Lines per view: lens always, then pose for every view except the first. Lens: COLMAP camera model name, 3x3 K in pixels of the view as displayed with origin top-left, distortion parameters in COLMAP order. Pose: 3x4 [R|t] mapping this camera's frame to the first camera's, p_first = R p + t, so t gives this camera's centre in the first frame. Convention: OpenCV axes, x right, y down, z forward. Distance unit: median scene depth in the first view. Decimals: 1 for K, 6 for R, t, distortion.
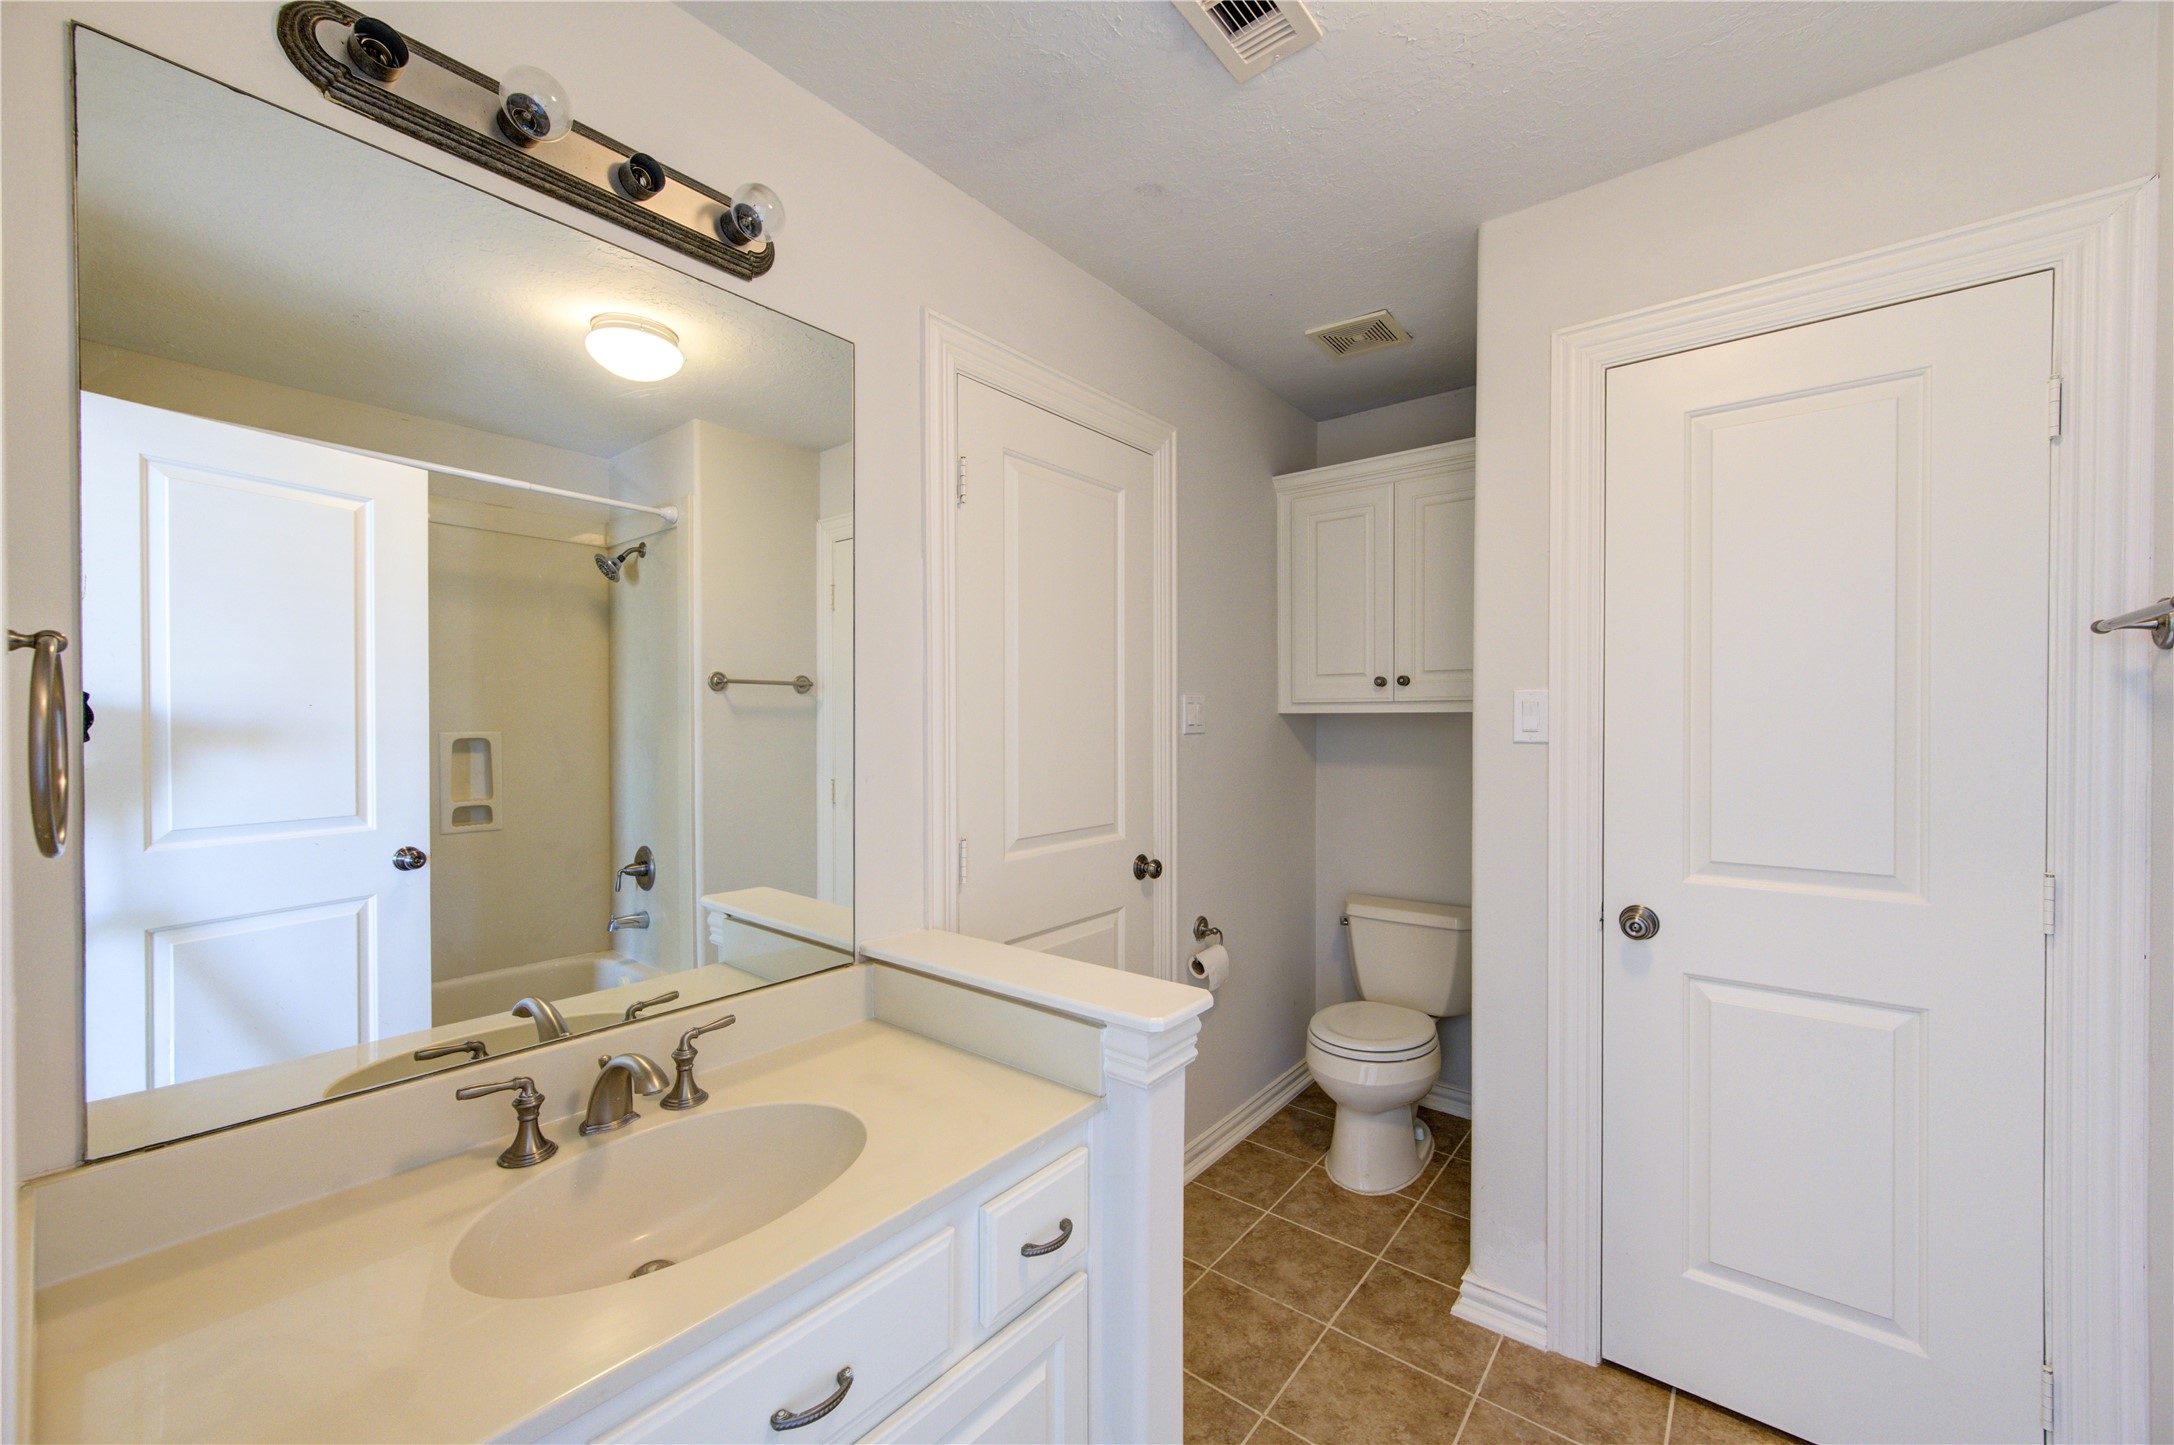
lens RADIAL K [[855.0, 0, 1077.2], [0, 855.0, 727.8], [0, 0, 1]] dist [-0.001337, -0.000084]
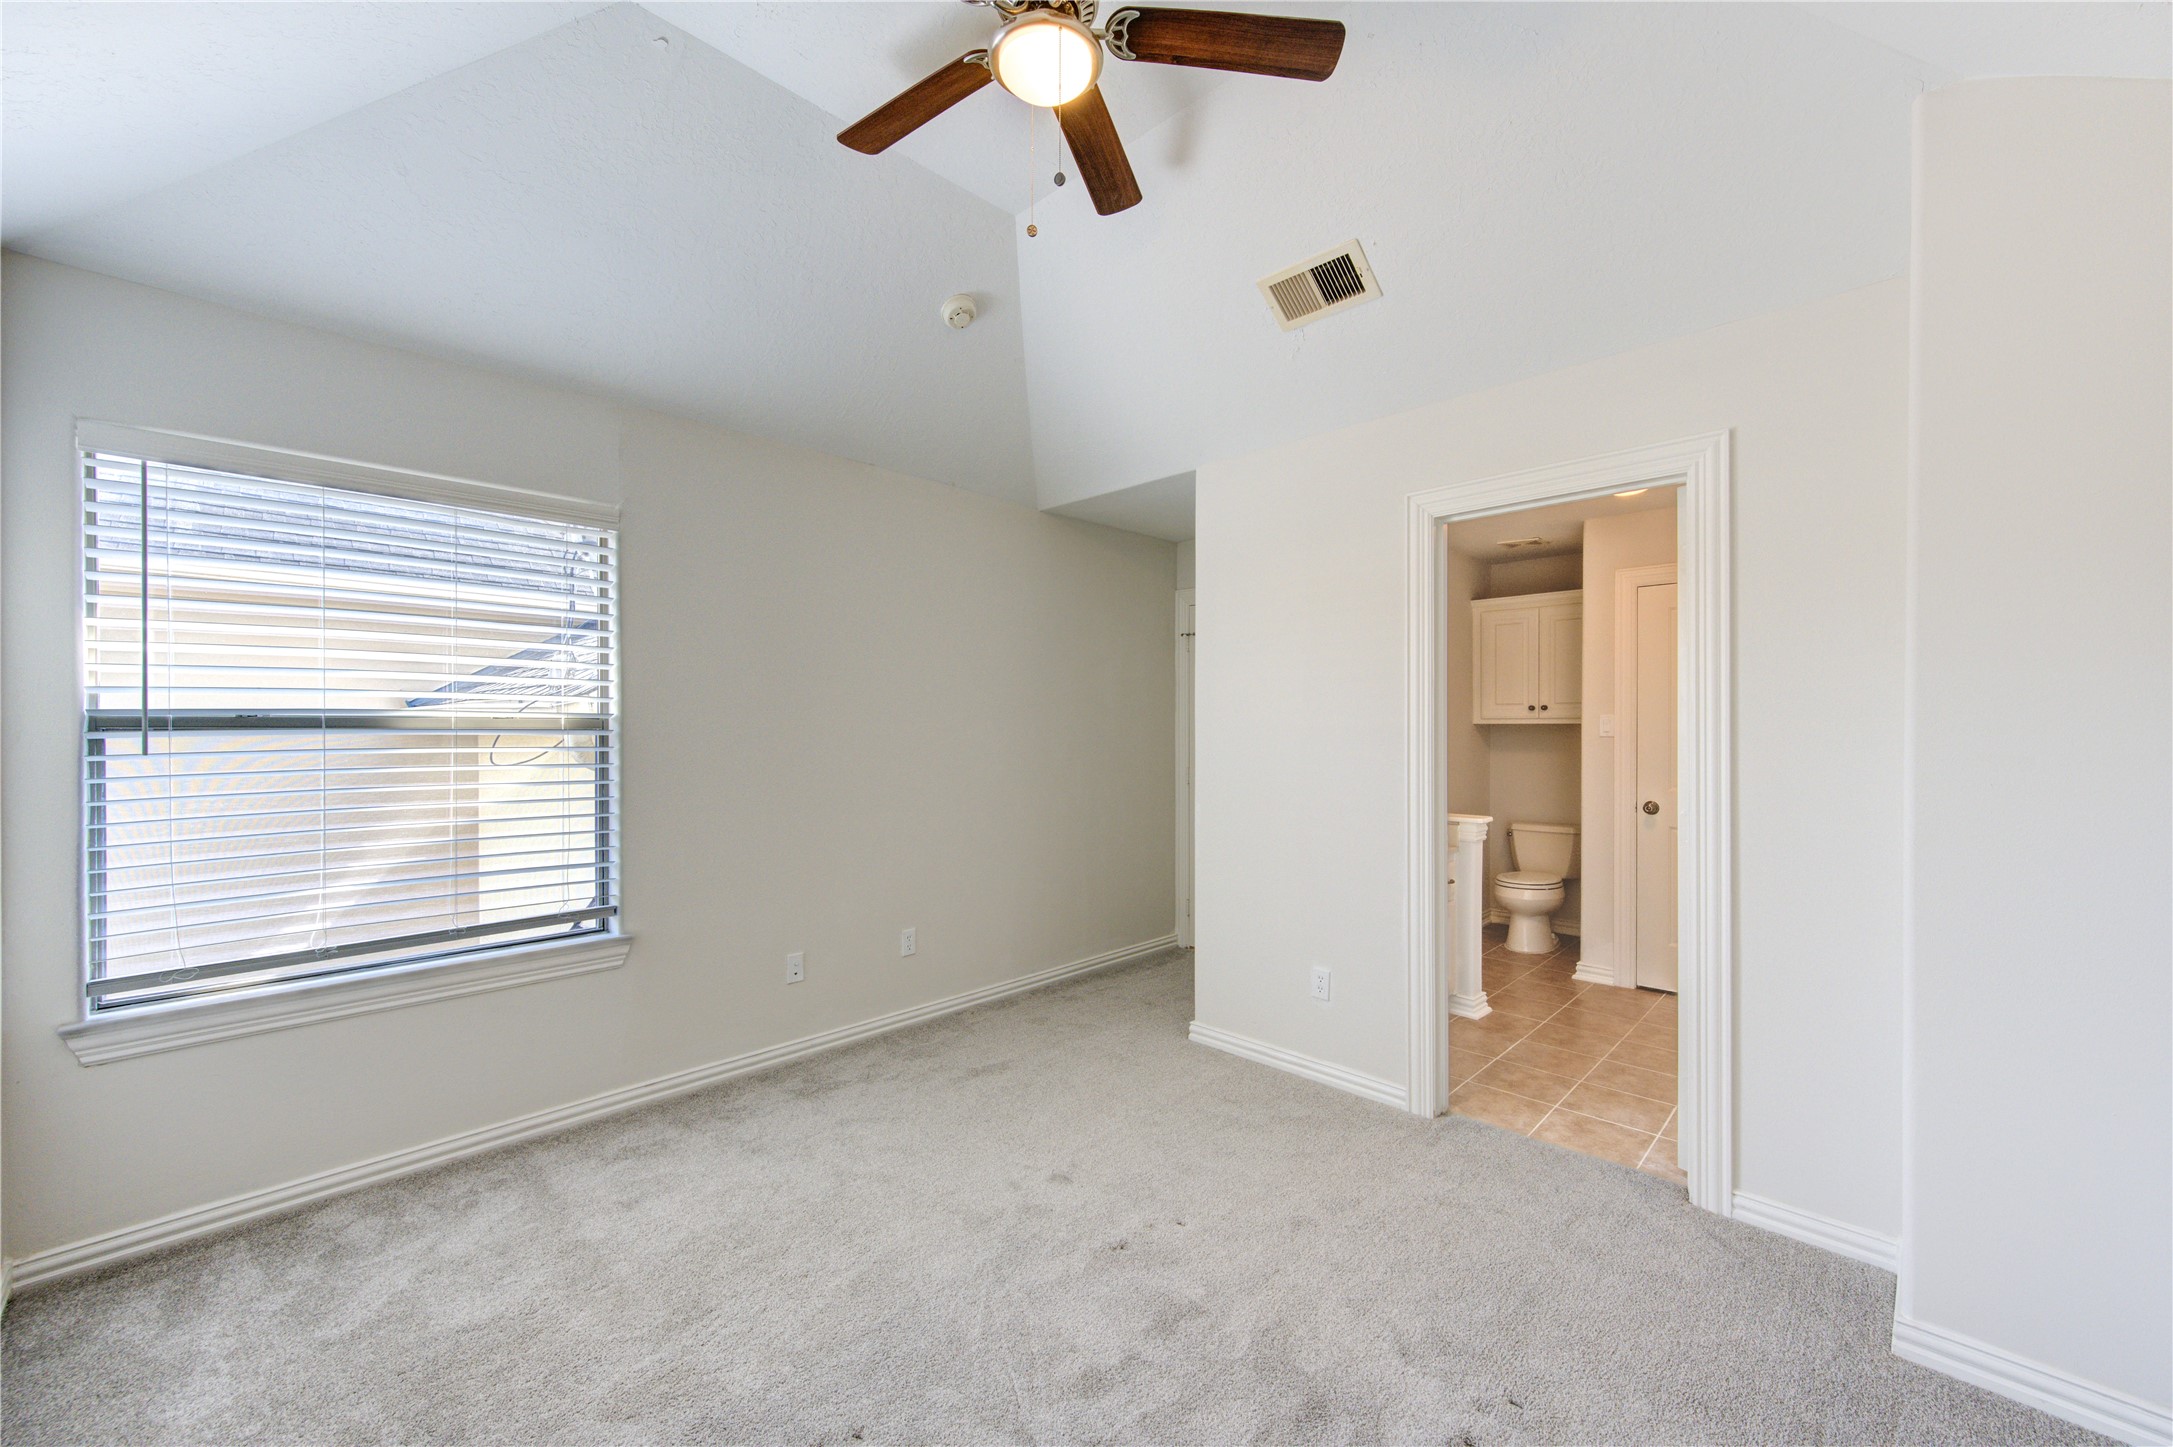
lens RADIAL K [[838.2, 0, 1091.6], [0, 838.2, 725.4], [0, 0, 1]] dist [0.001547, -0.000390]
pose [[0.995617, 0.004259, -0.093430, -0.487489], [-0.005420, 0.999911, -0.012177, 0.015513], [0.093369, 0.012630, 0.995551, -1.046371]]
